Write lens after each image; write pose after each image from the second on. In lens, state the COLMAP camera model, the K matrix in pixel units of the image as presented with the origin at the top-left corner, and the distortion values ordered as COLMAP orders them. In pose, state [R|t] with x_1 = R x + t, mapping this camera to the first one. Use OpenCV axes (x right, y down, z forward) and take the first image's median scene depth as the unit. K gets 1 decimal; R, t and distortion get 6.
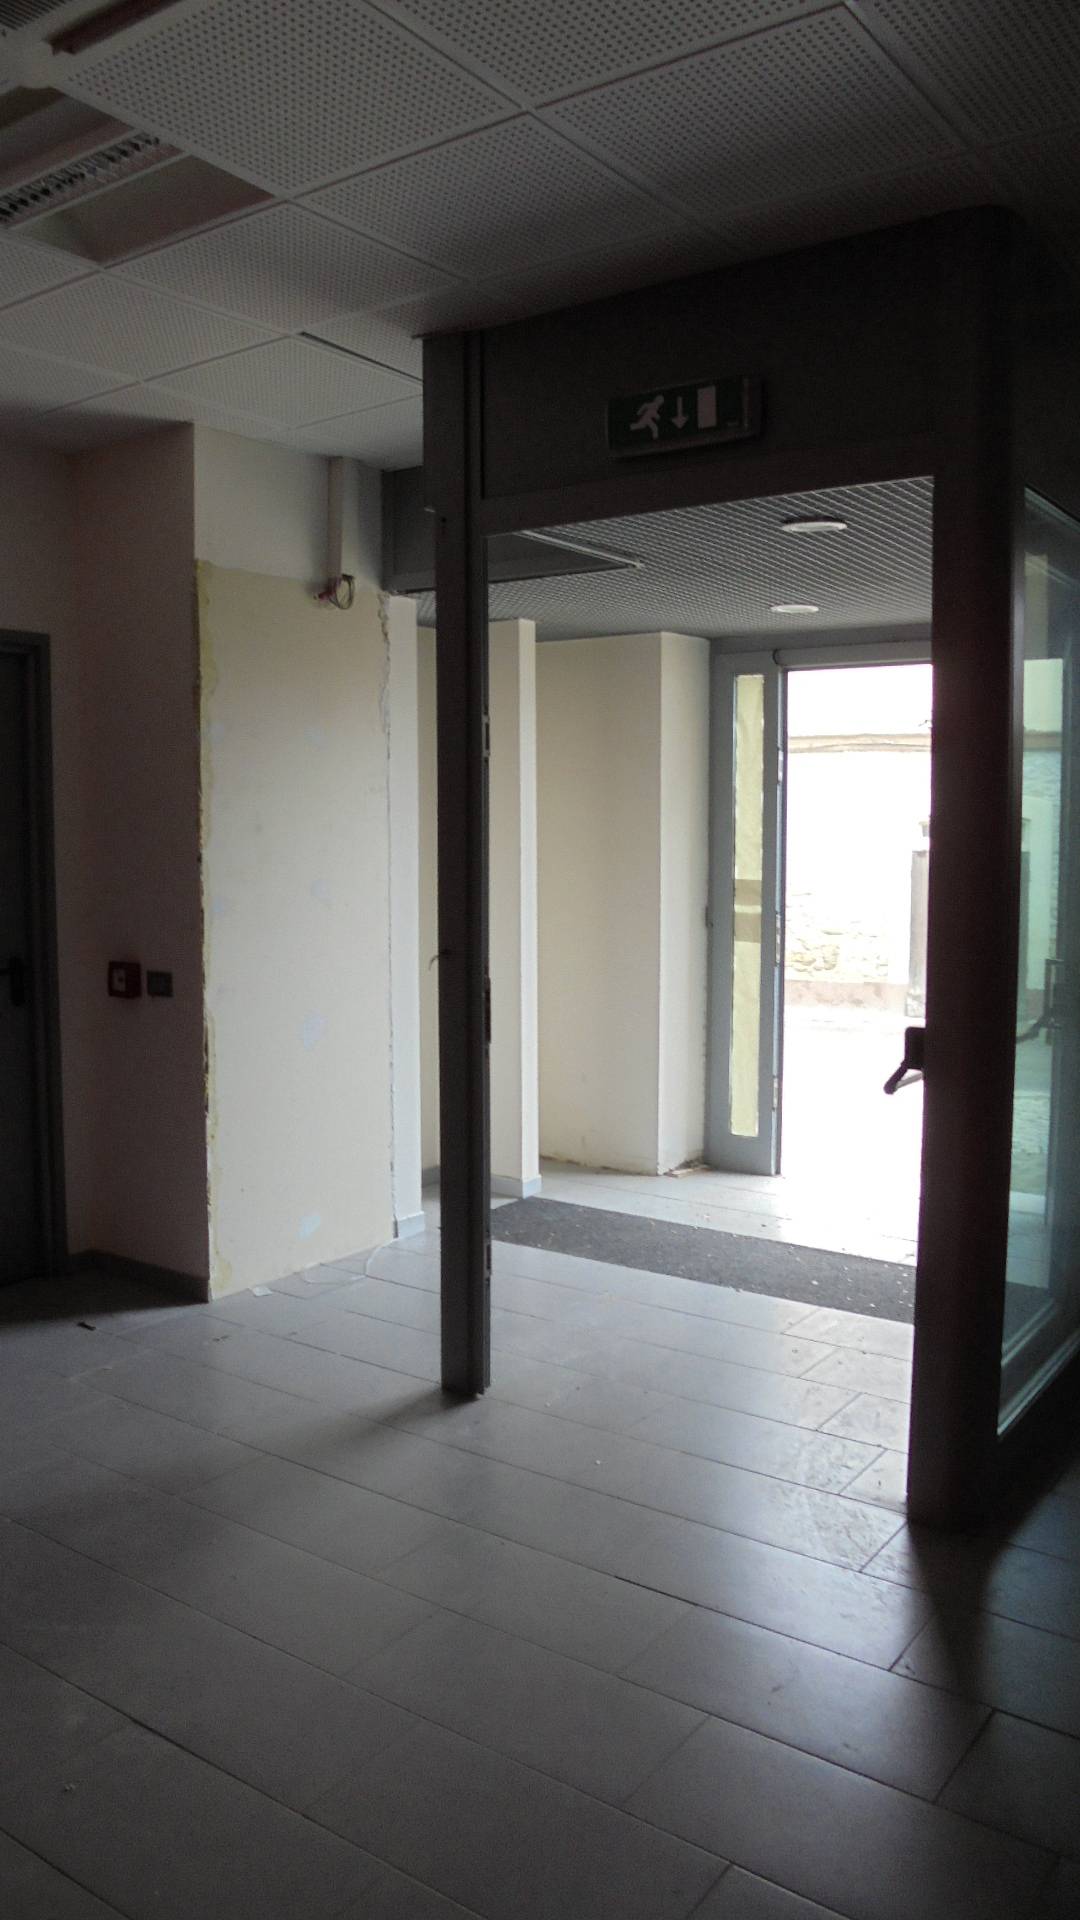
lens RADIAL K [[1430.6, 0, 522.5], [0, 1430.6, 941.8], [0, 0, 1]] dist [-0.064979, 0.013997]
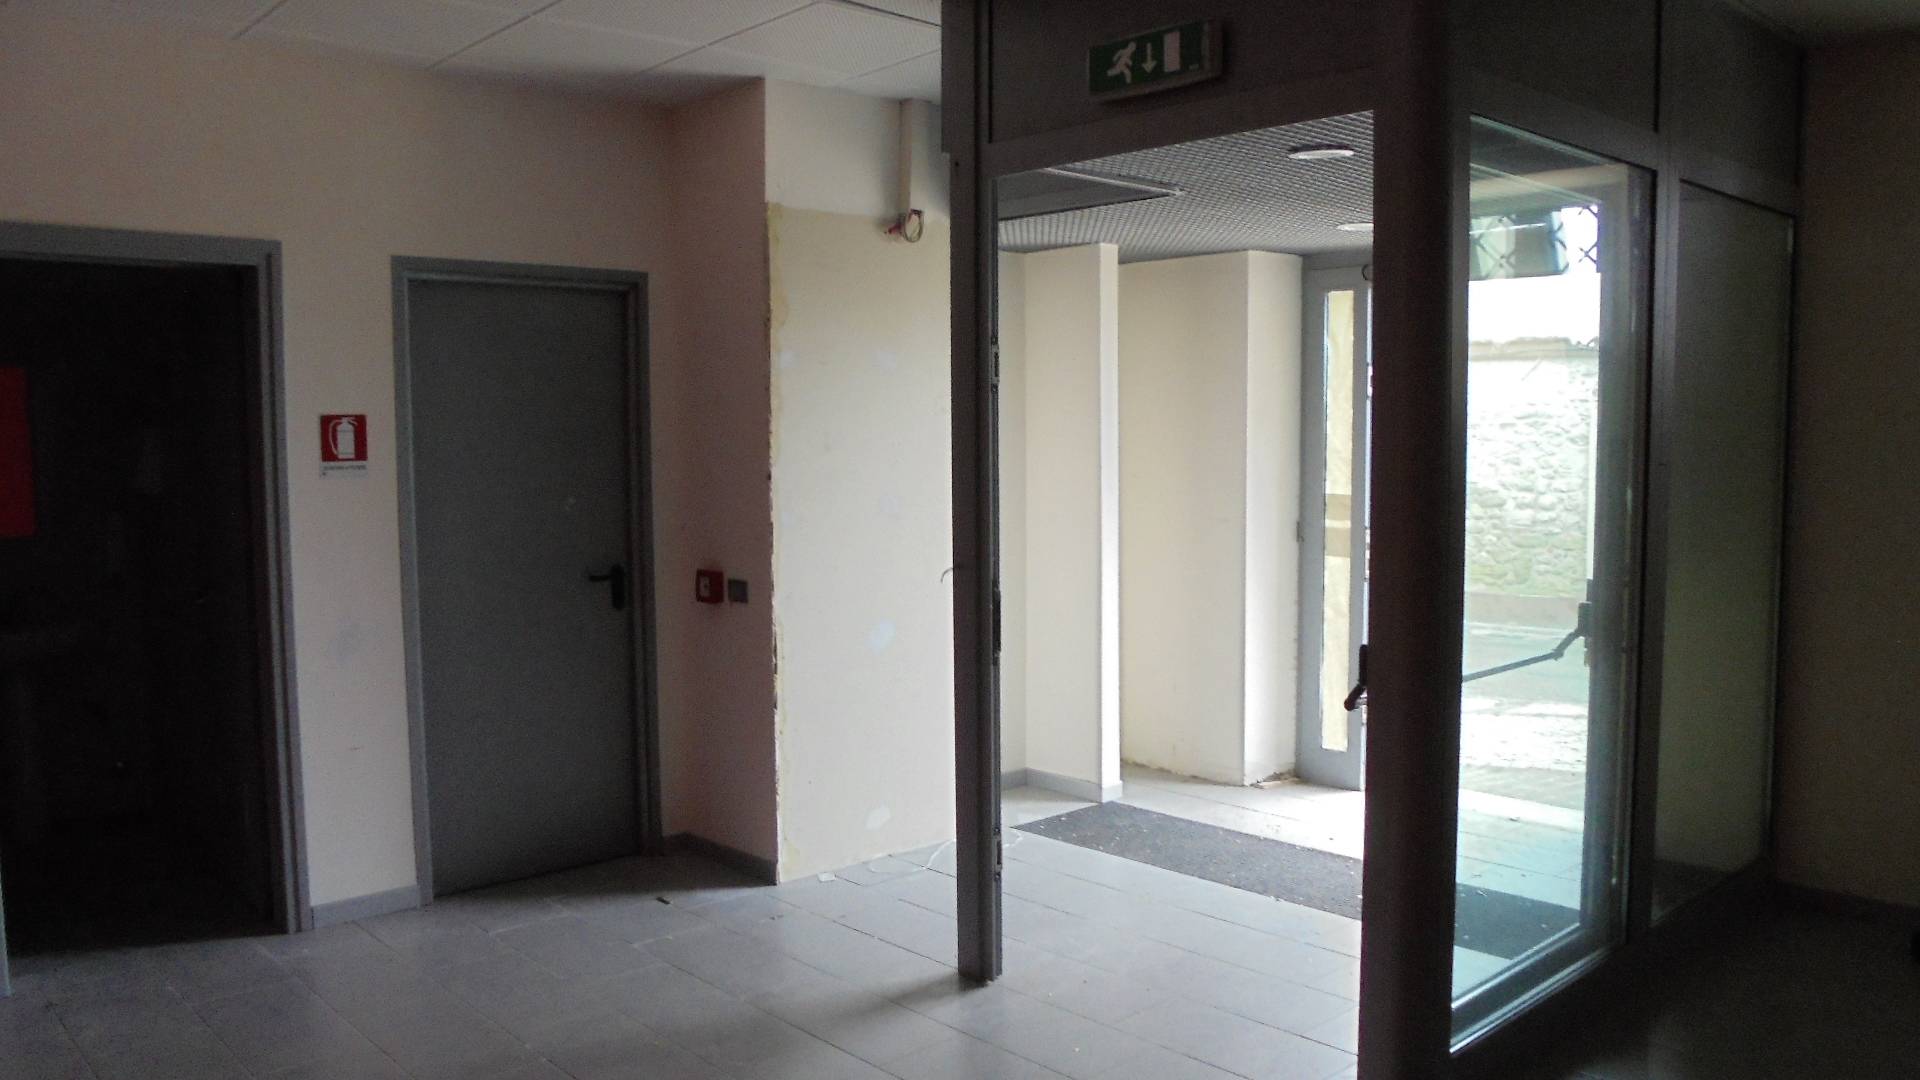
lens RADIAL K [[1430.6, 0, 969.5], [0, 1430.6, 544.1], [0, 0, 1]] dist [-0.064979, 0.013997]
pose [[0.982255, 0.008711, -0.187349, 0.126486], [-0.009357, 0.999953, -0.002564, -0.005283], [0.187318, 0.004272, 0.982290, -0.043006]]
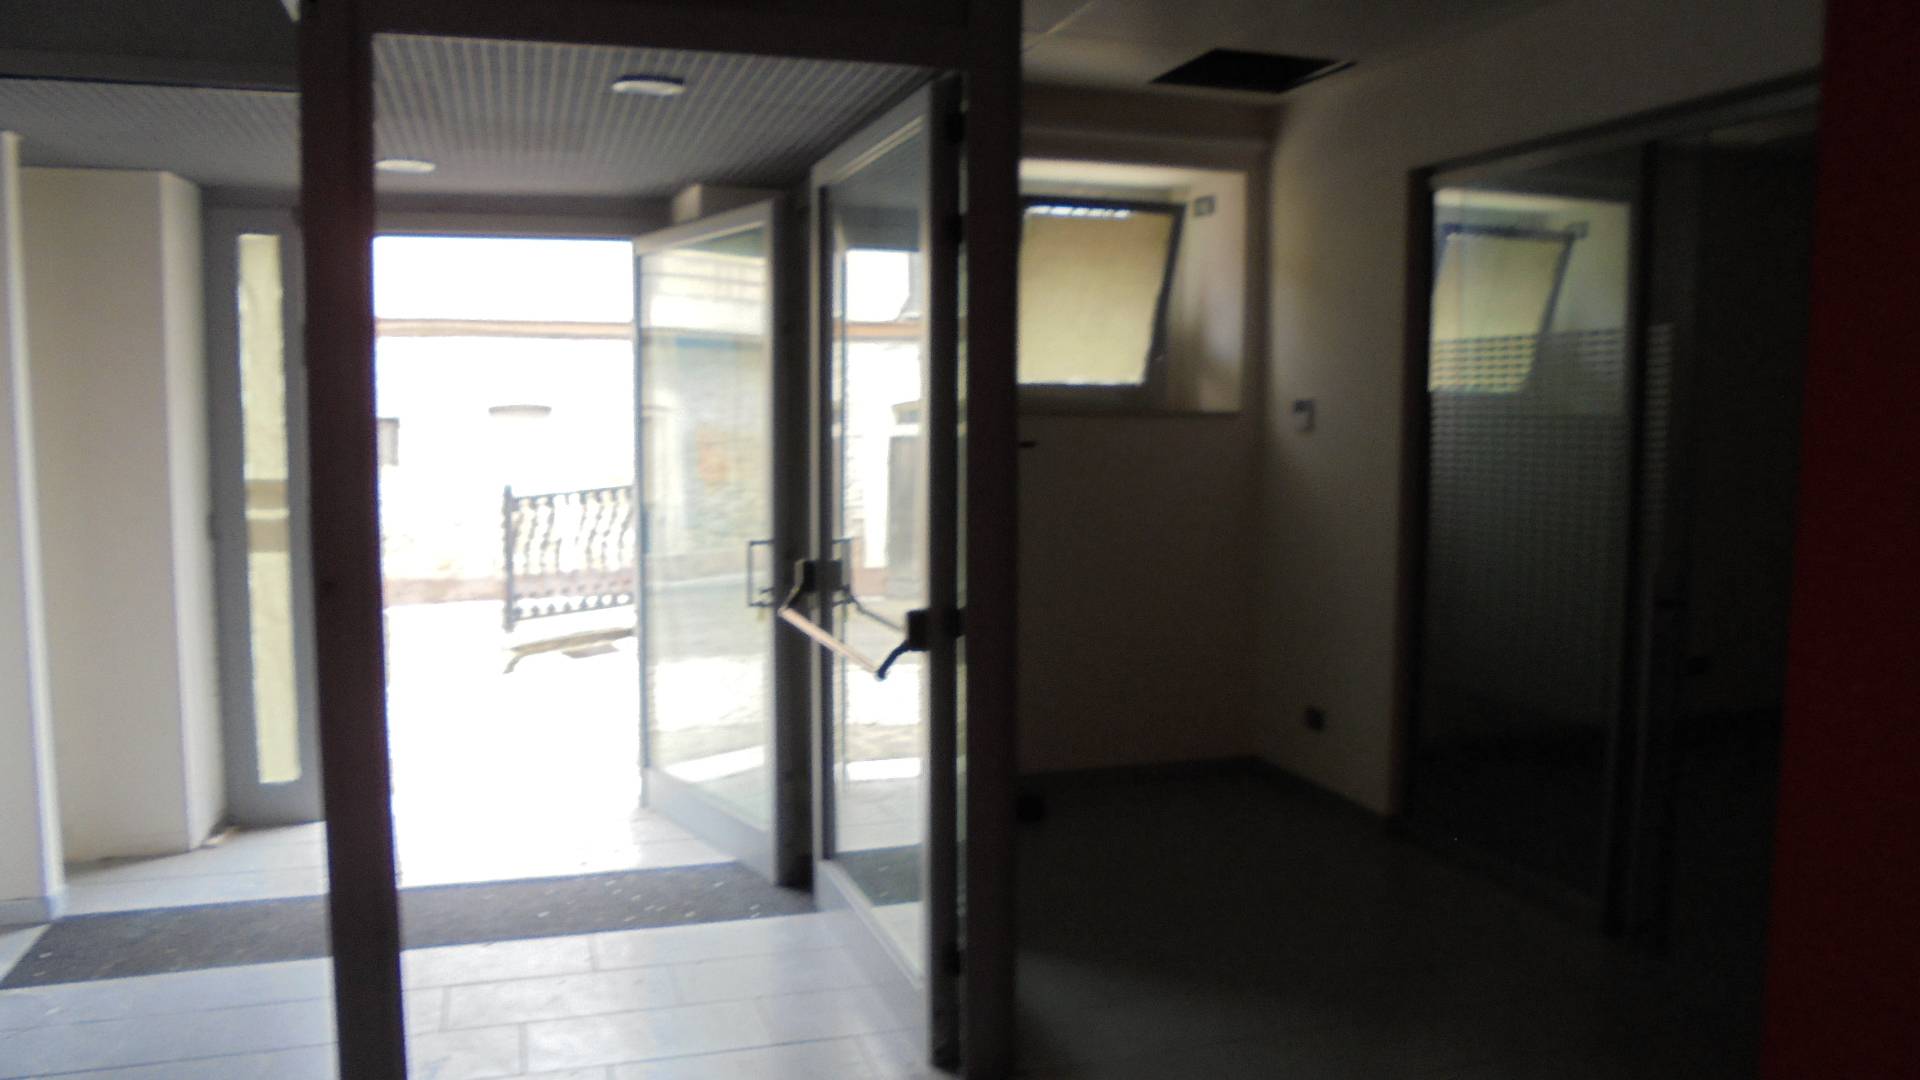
lens RADIAL K [[1430.6, 0, 956.0], [0, 1430.6, 546.0], [0, 0, 1]] dist [-0.064979, 0.013997]
pose [[0.605042, -0.077120, 0.792450, -0.356142], [0.065254, 0.996753, 0.047180, -0.023048], [-0.793515, 0.023164, 0.608109, 0.242037]]
